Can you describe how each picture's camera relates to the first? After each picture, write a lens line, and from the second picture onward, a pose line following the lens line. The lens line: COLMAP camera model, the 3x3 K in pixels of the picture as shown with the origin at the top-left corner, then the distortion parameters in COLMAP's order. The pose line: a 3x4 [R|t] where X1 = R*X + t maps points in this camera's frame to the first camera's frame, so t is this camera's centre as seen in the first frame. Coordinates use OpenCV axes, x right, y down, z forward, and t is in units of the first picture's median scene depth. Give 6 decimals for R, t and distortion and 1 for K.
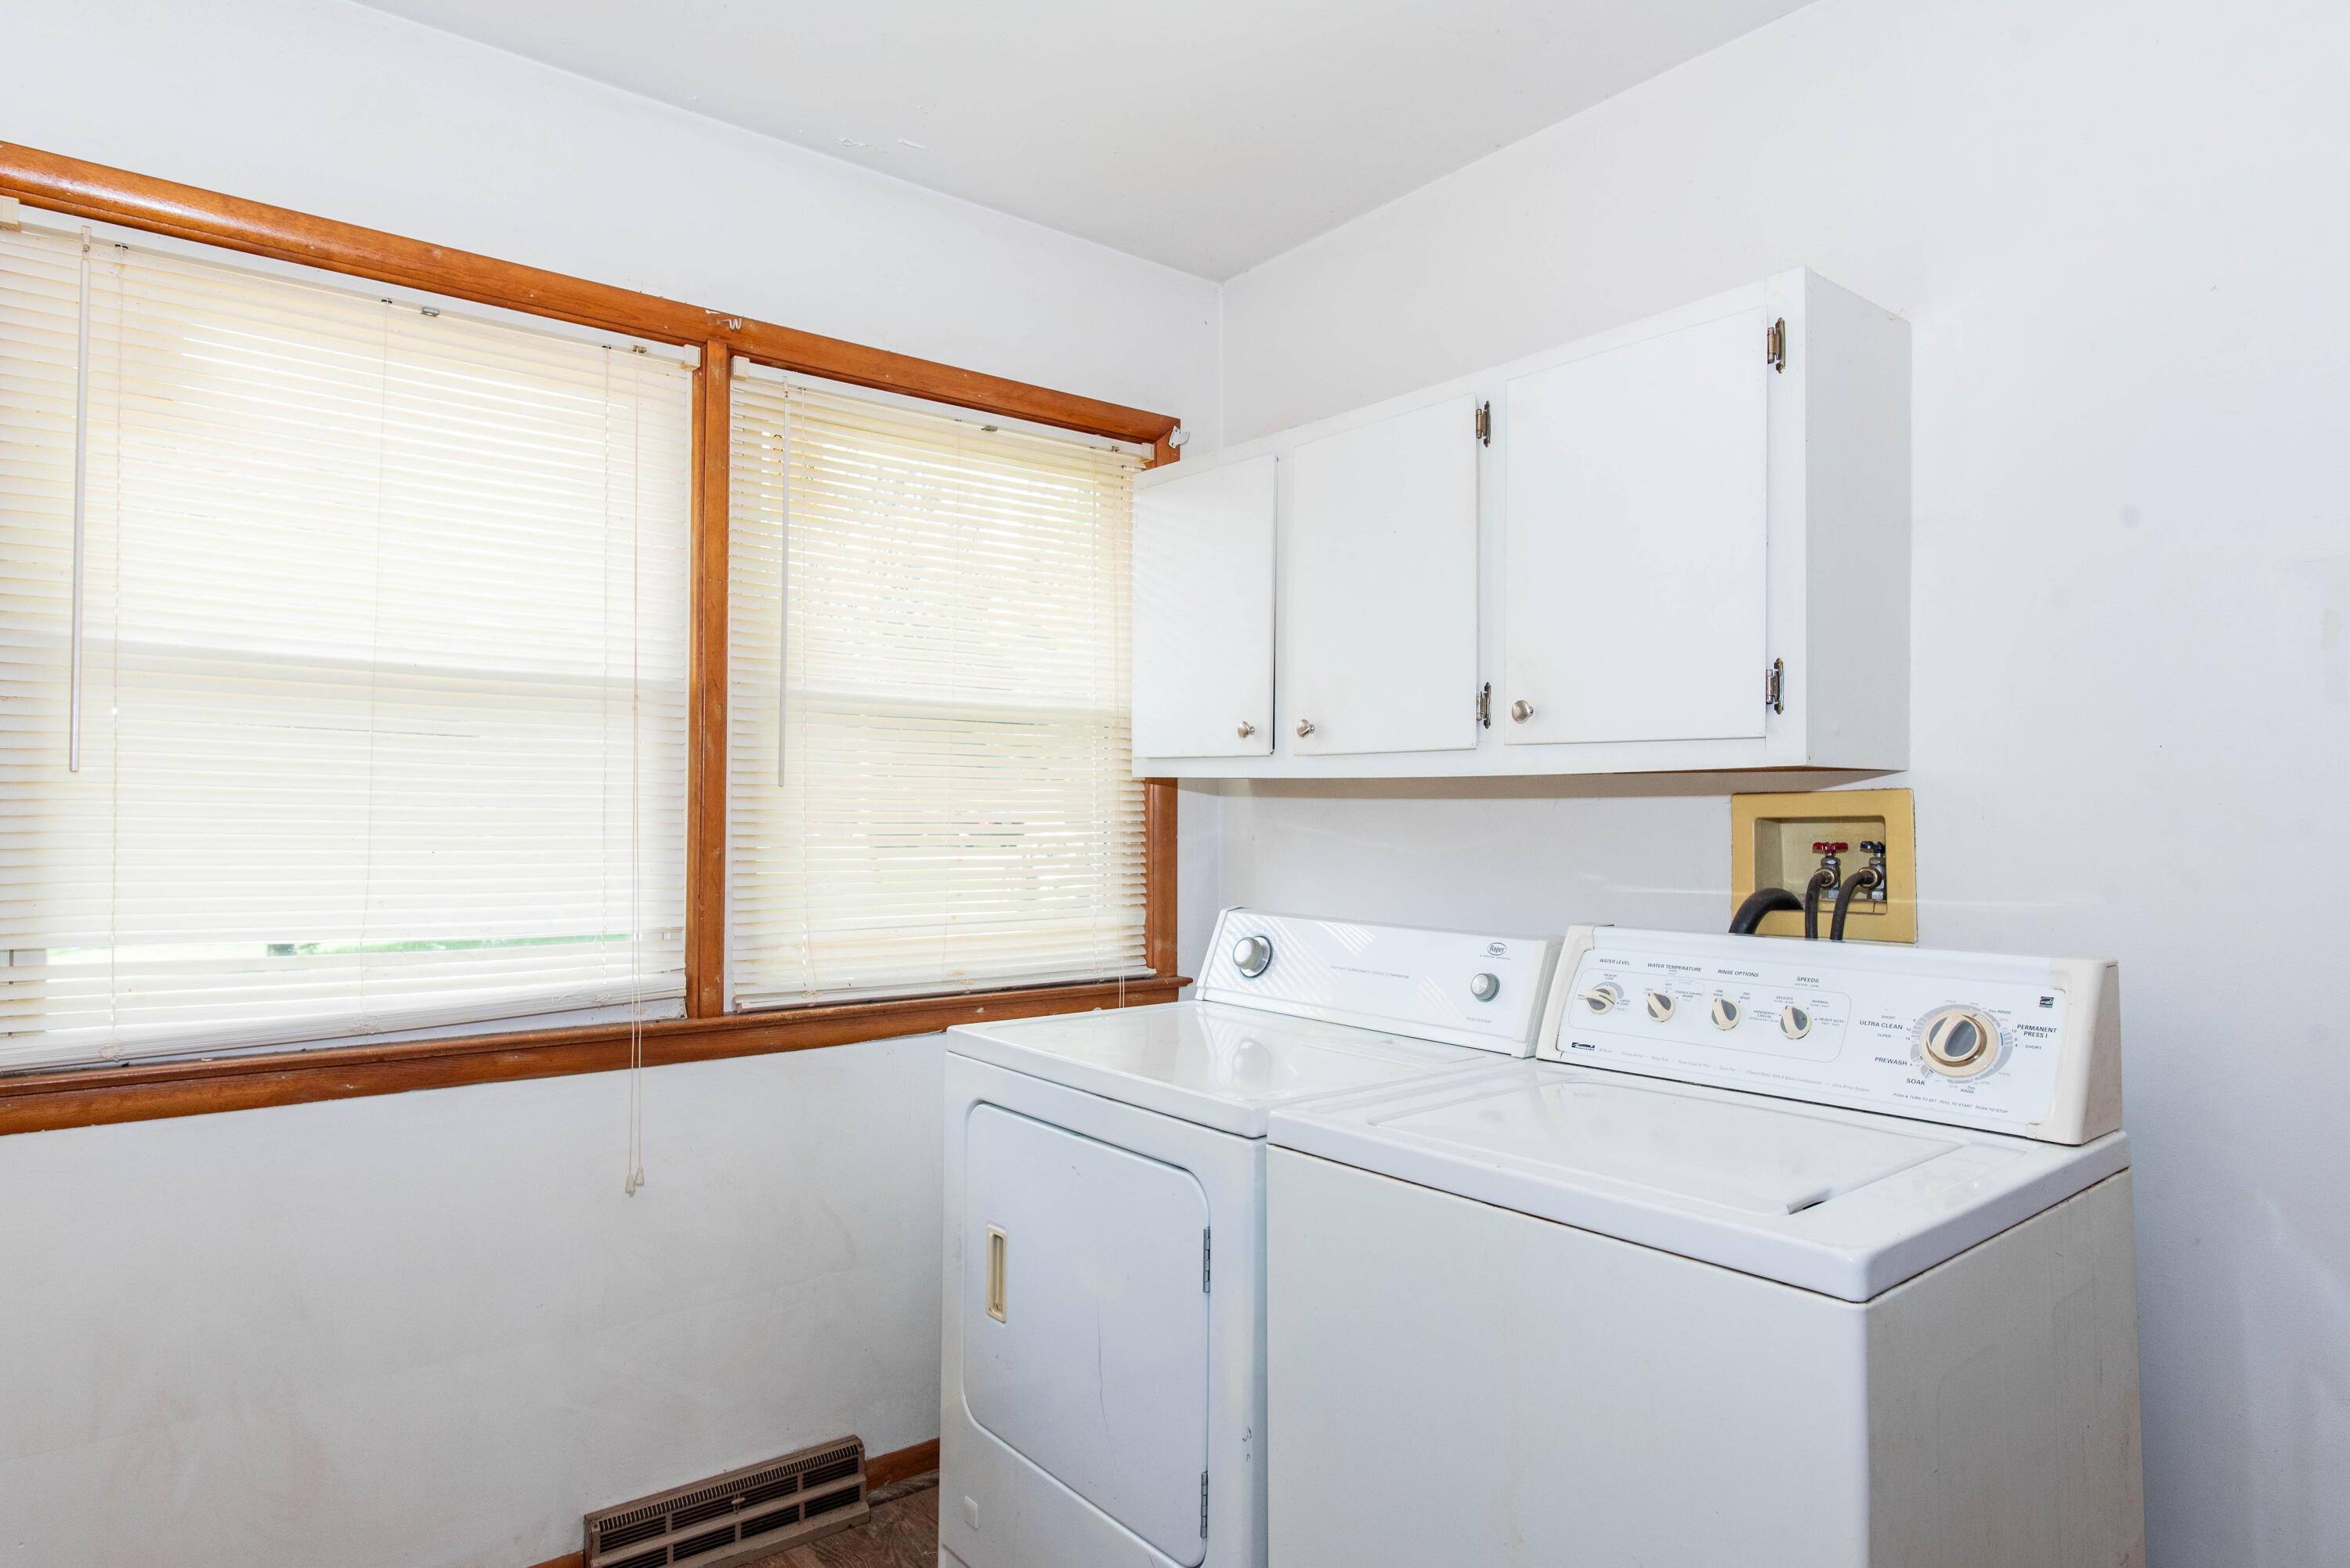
lens RADIAL K [[1345.7, 0, 1197.1], [0, 1345.7, 765.2], [0, 0, 1]] dist [-0.010749, 0.002758]
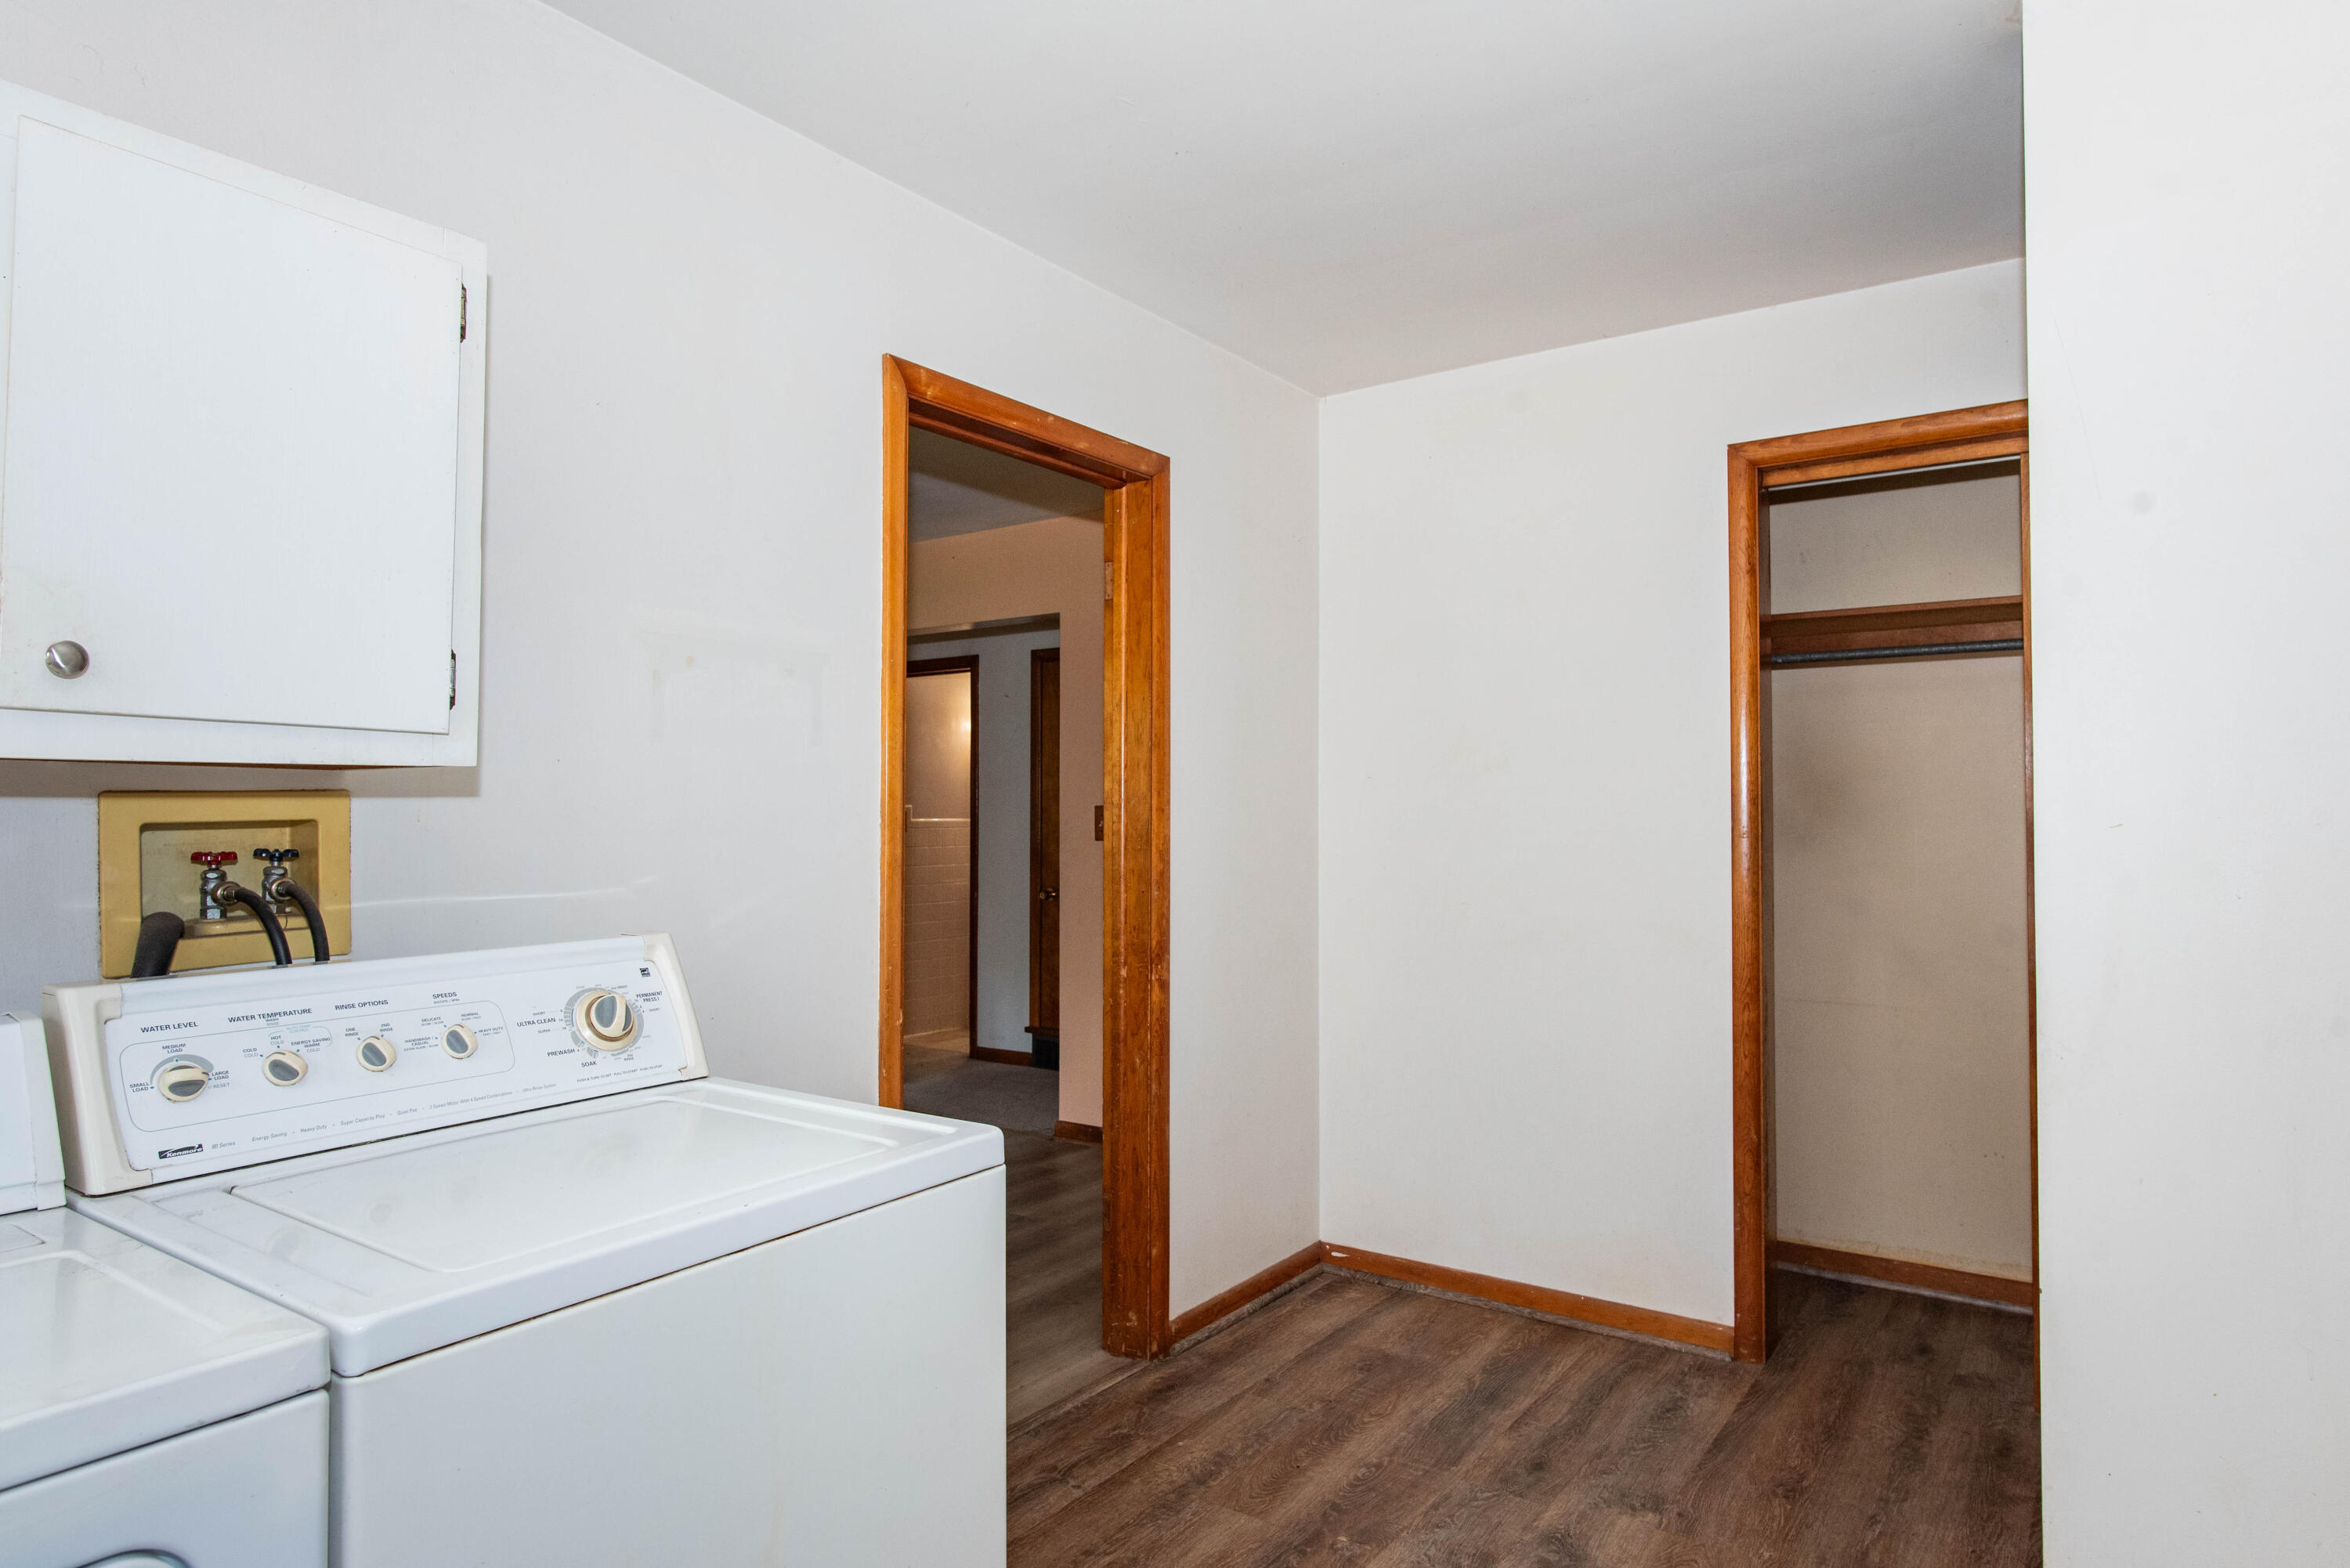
lens RADIAL K [[1345.7, 0, 1170.6], [0, 1345.7, 792.3], [0, 0, 1]] dist [-0.010749, 0.002758]
pose [[-0.283863, 0.014674, 0.958753, -0.574573], [-0.030517, 0.999238, -0.024329, 0.026339], [-0.958379, -0.036164, -0.283199, 0.779919]]
